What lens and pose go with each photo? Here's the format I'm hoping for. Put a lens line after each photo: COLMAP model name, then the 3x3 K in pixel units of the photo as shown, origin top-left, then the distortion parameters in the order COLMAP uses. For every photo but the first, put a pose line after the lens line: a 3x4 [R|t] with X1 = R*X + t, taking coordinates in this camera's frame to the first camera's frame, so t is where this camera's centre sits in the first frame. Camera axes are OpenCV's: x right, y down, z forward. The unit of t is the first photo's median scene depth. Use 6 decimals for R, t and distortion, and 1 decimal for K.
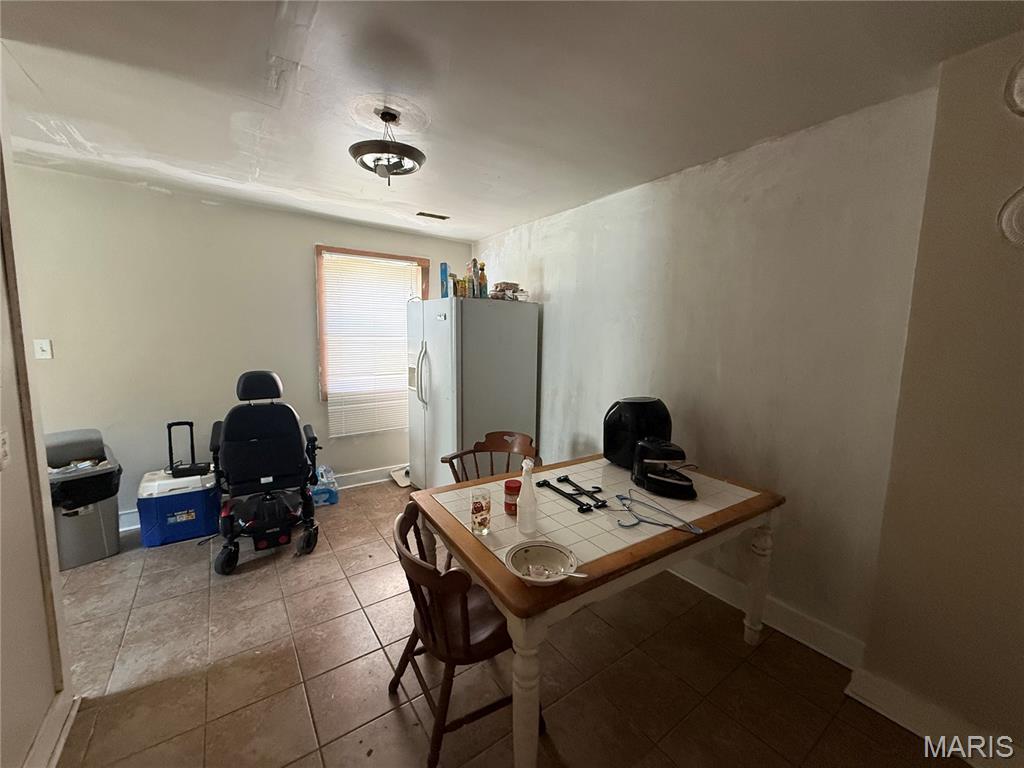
lens RADIAL K [[424.3, 0, 512.0], [0, 424.3, 384.0], [0, 0, 1]] dist [-0.000193, -0.000049]
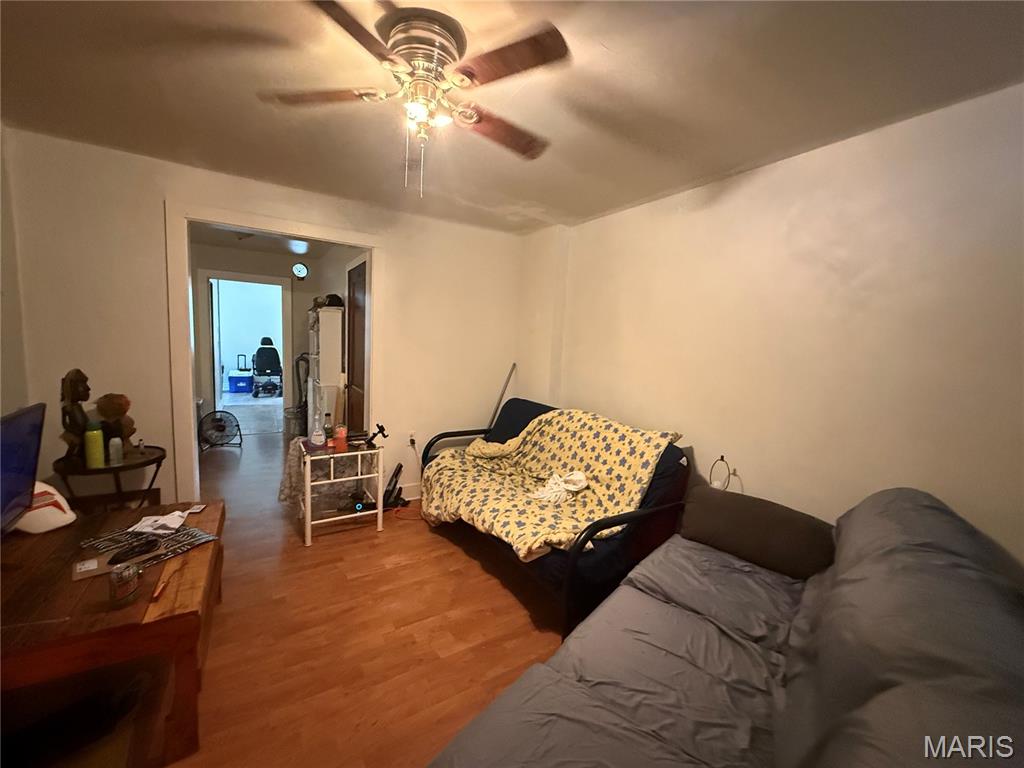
lens RADIAL K [[424.3, 0, 512.0], [0, 424.3, 384.0], [0, 0, 1]] dist [-0.000193, -0.000049]
pose [[0.997613, 0.045859, -0.051630, 1.363287], [-0.046007, 0.998940, -0.001675, 0.231871], [0.051498, 0.004046, 0.998665, -2.010120]]
